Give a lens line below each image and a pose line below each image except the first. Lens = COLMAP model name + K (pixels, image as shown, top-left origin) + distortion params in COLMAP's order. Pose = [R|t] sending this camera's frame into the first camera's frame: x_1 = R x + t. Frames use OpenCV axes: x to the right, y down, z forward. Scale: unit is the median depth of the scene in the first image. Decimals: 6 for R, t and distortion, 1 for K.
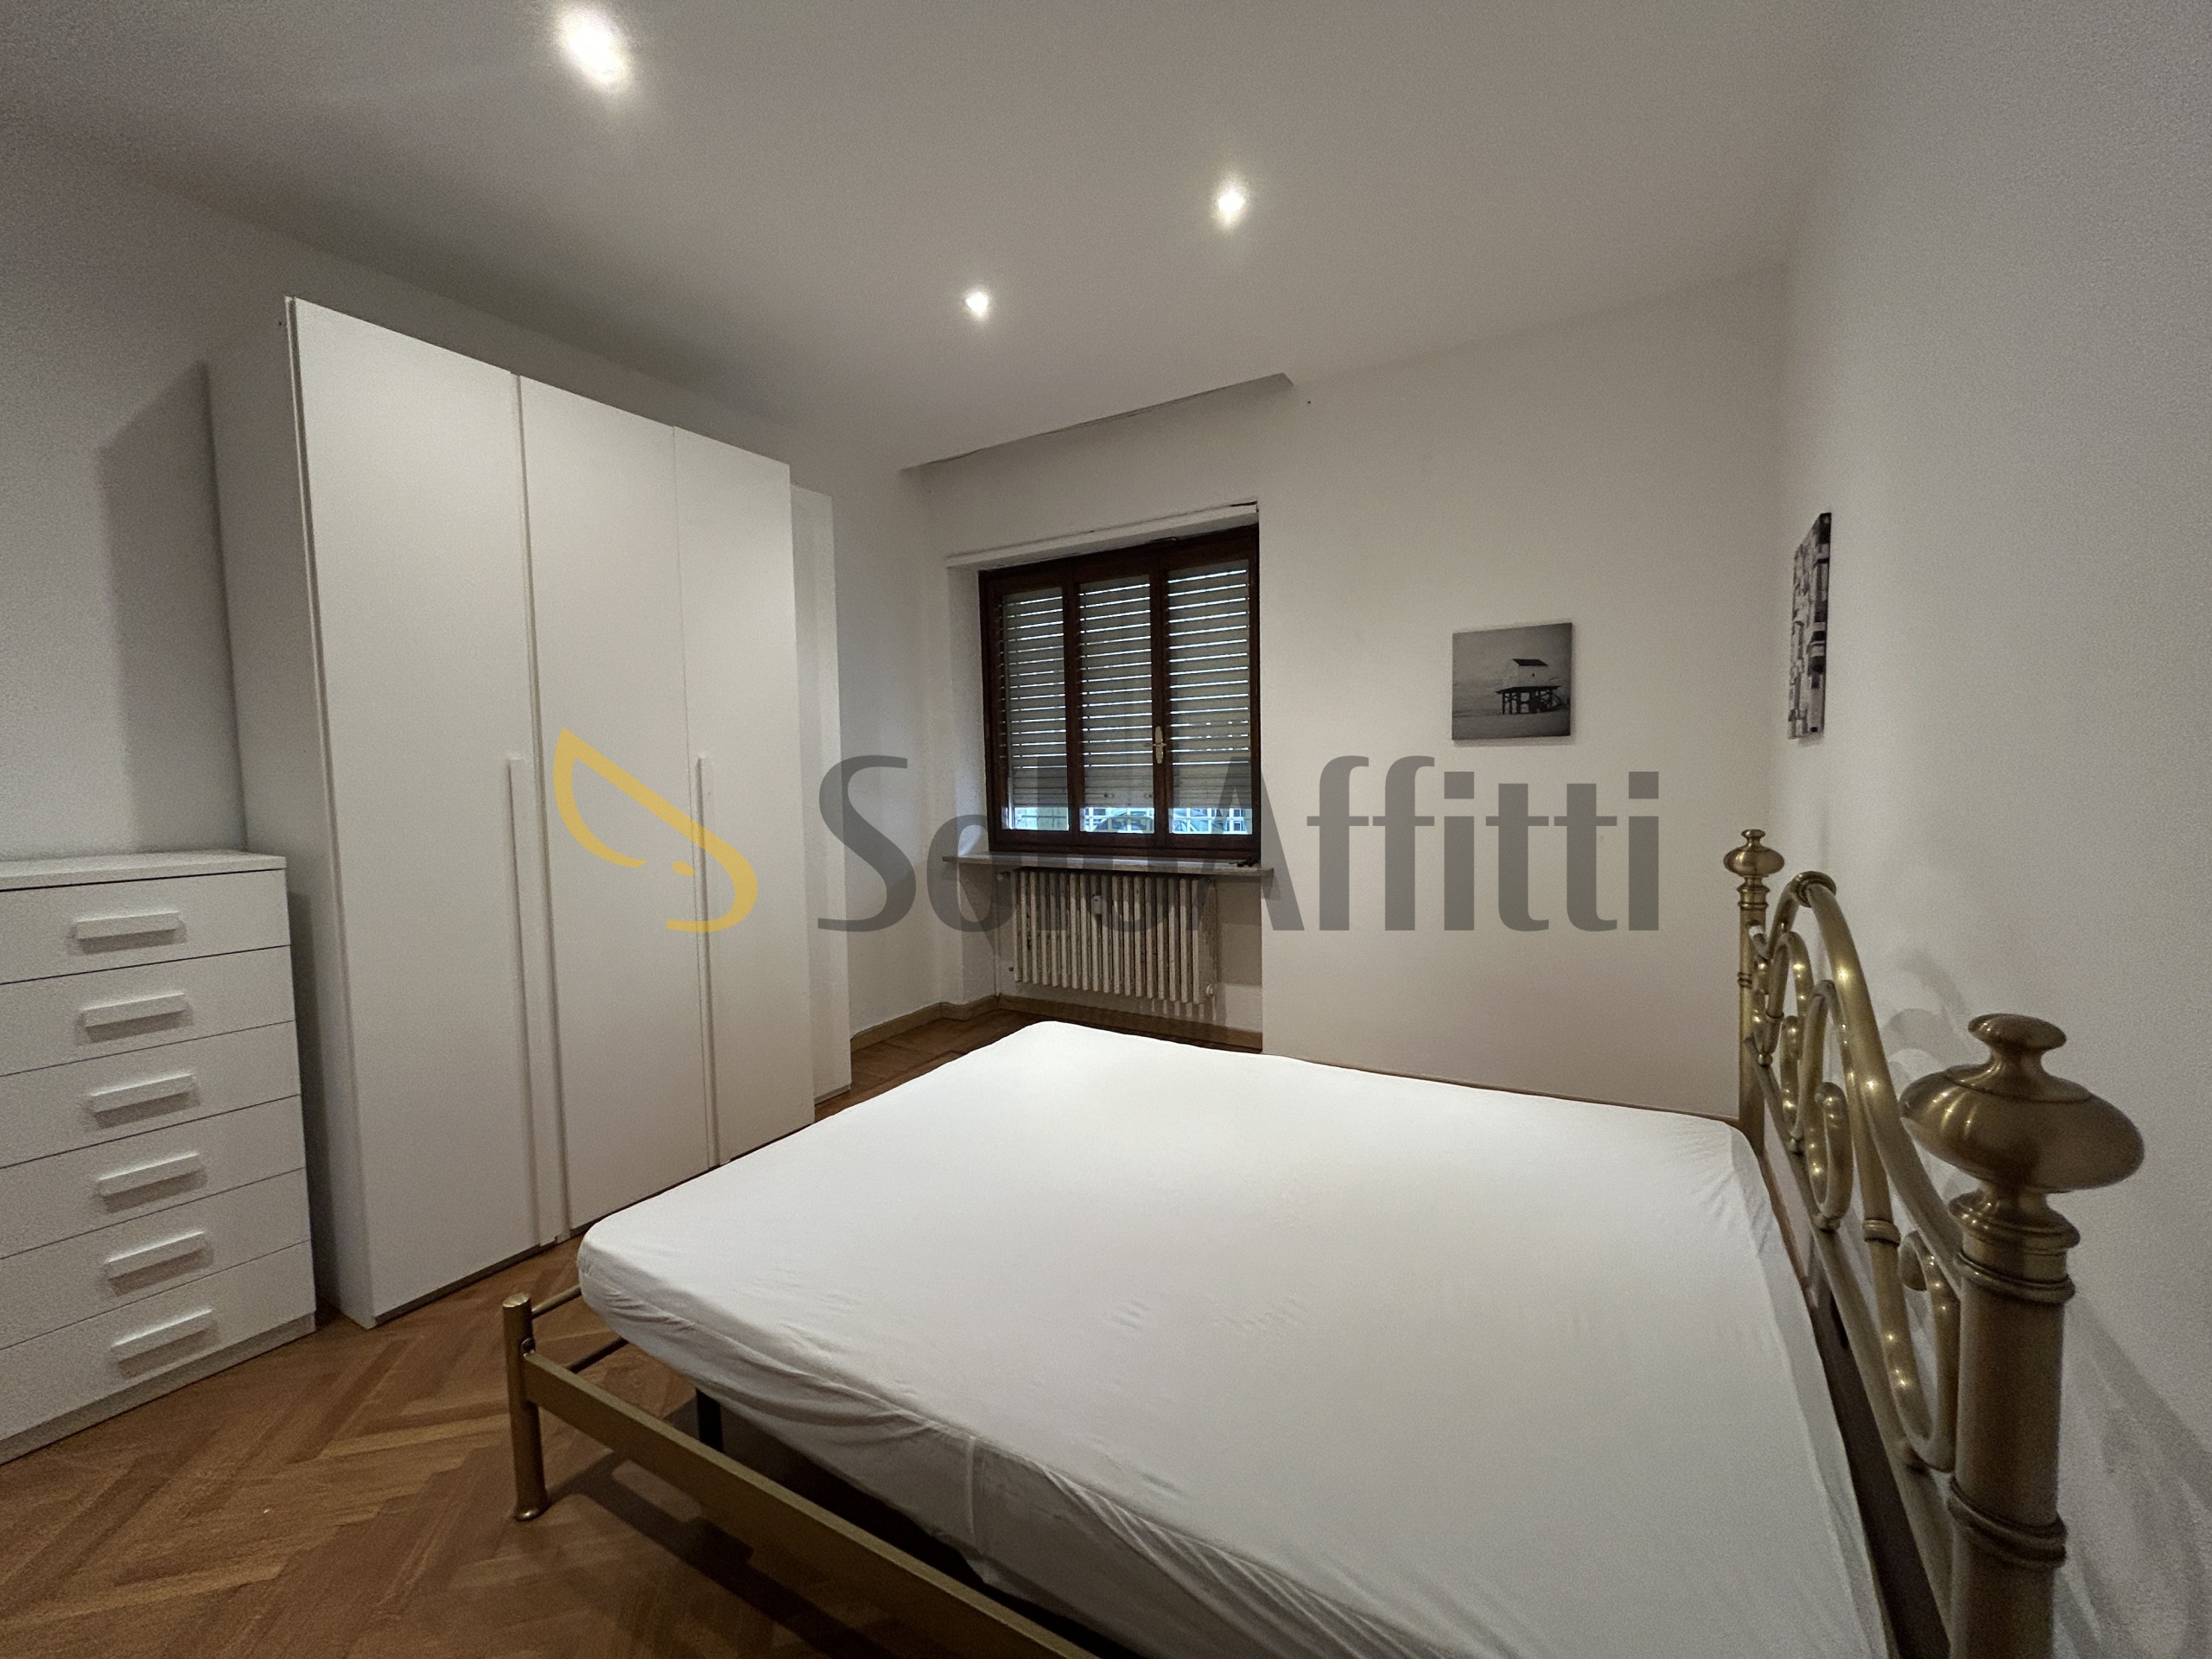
lens RADIAL K [[914.3, 0, 1106.2], [0, 914.3, 831.7], [0, 0, 1]] dist [-0.000498, -0.000210]
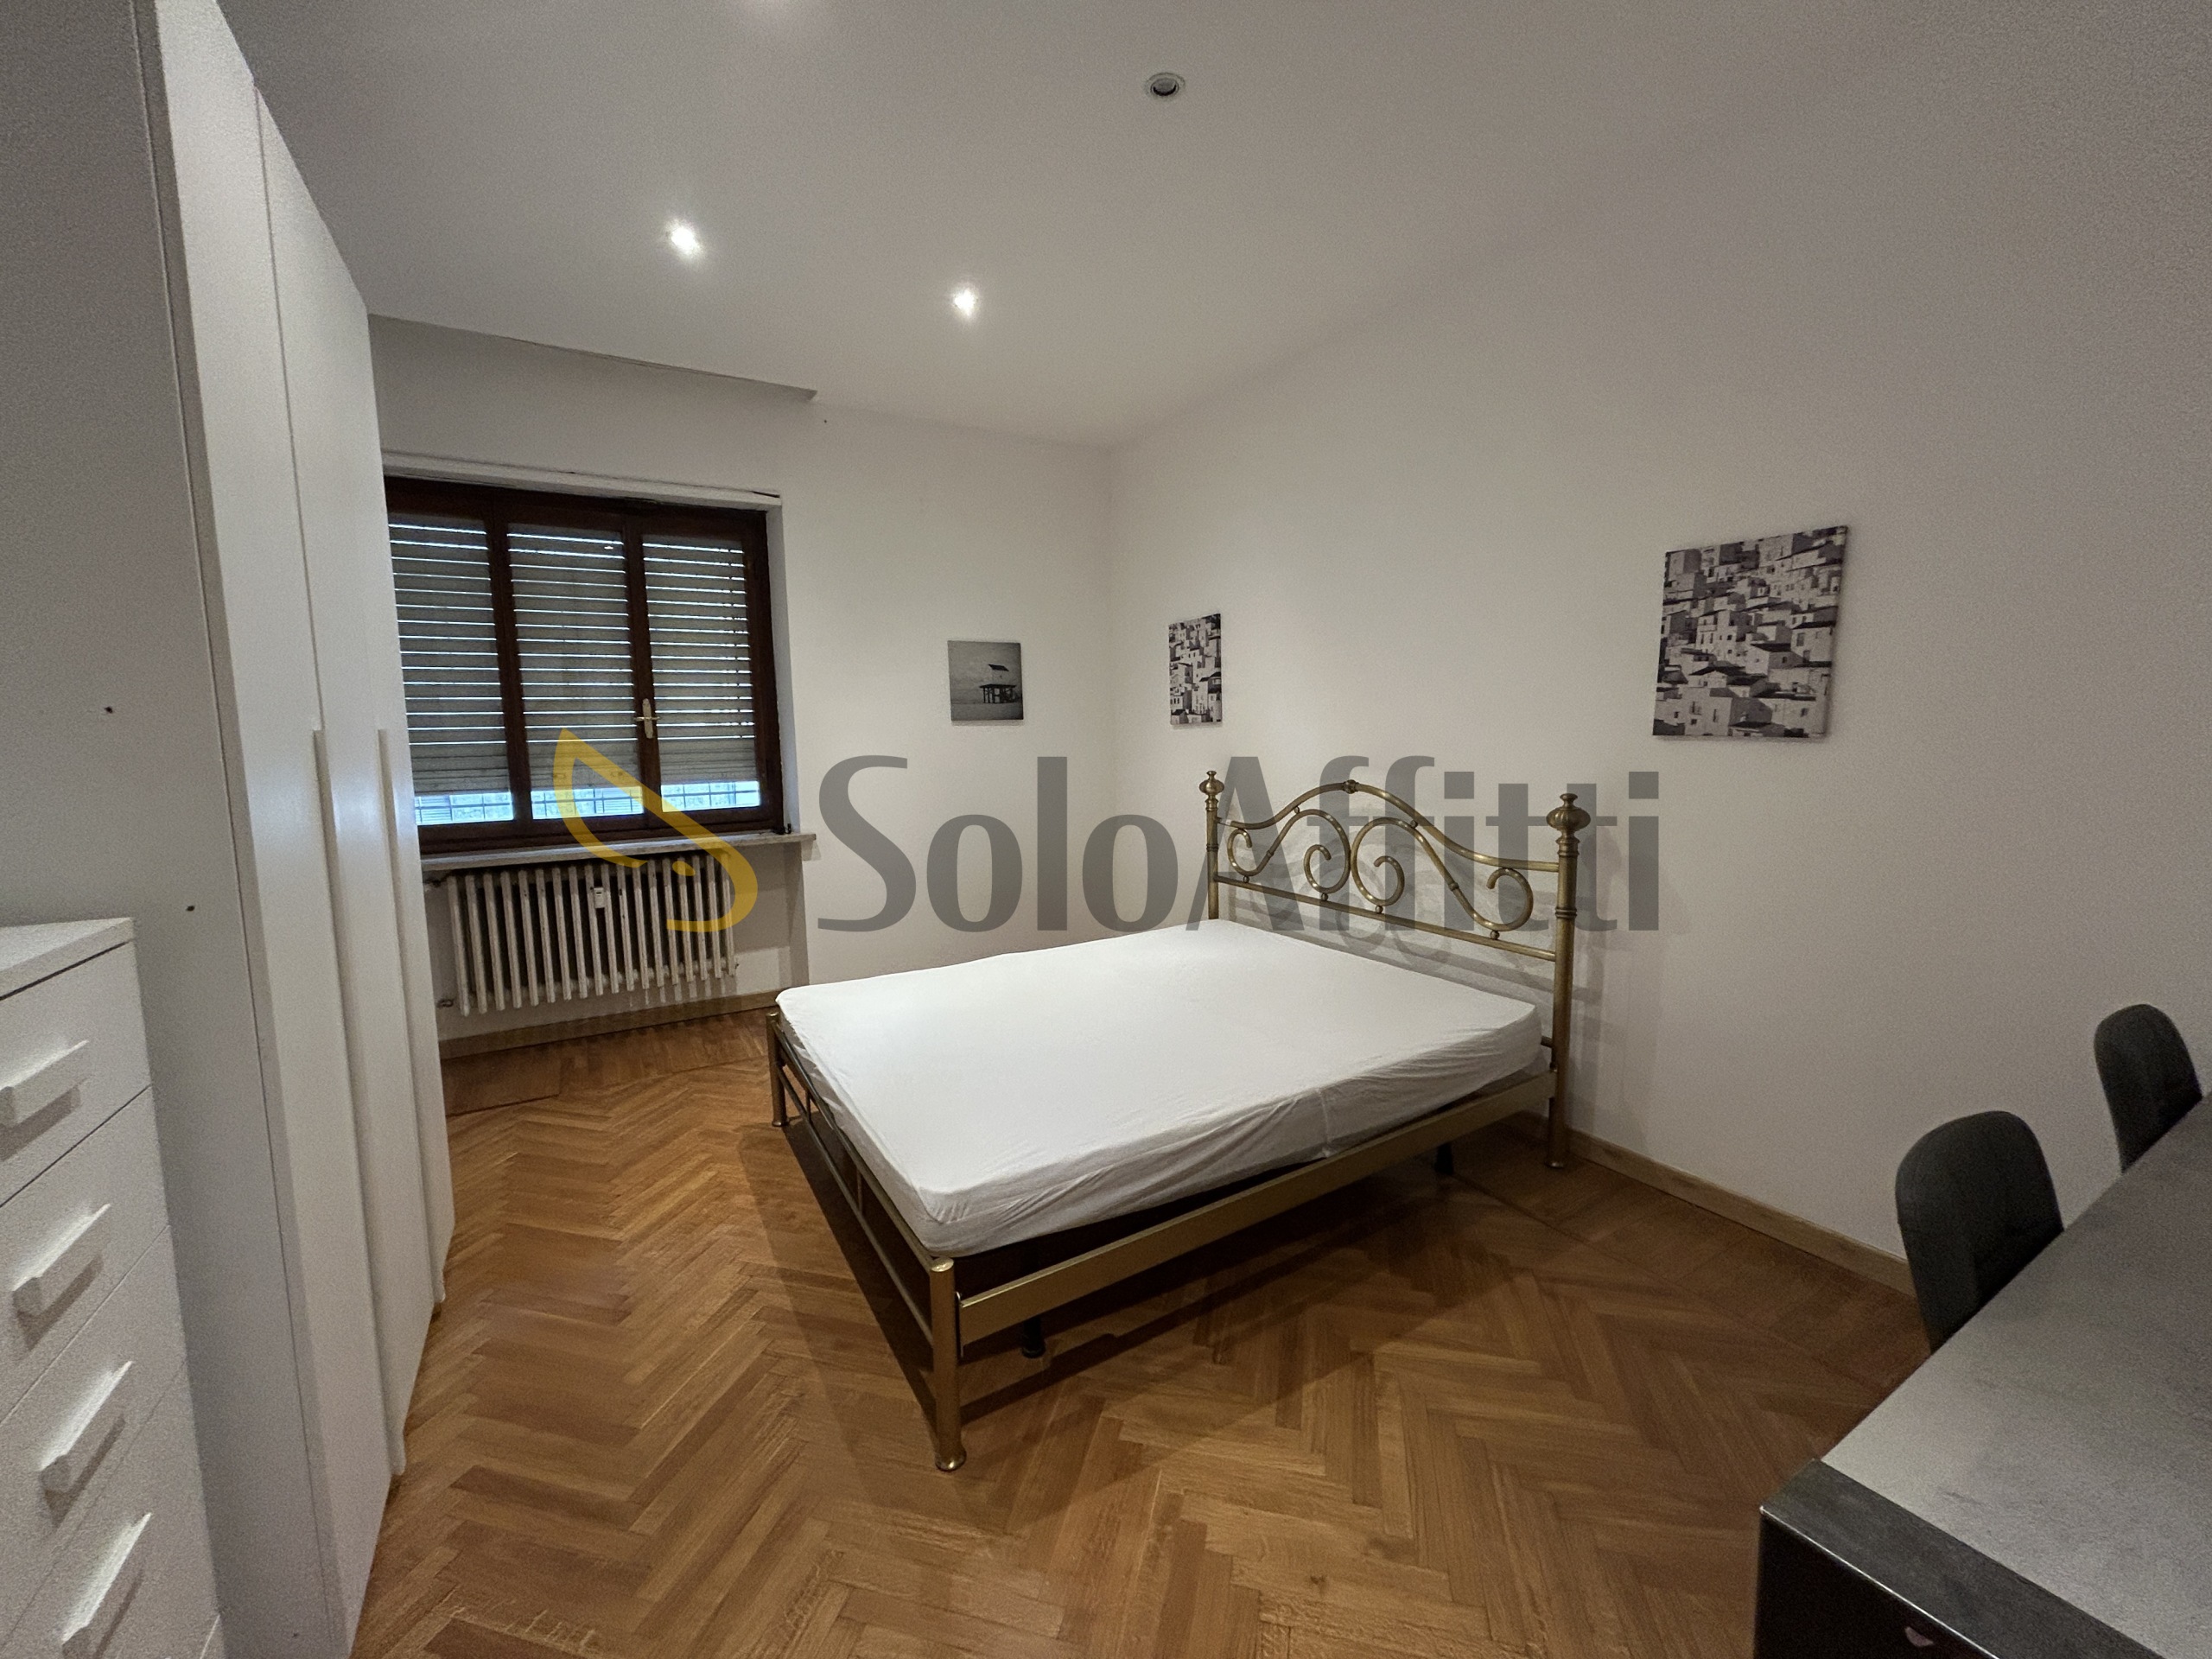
lens RADIAL K [[892.1, 0, 1147.4], [0, 892.1, 823.6], [0, 0, 1]] dist [0.020861, -0.000139]
pose [[0.451691, -0.085322, 0.888085, -0.603261], [0.069465, 0.995758, 0.060335, -0.008466], [-0.889466, 0.034438, 0.455702, 0.140538]]
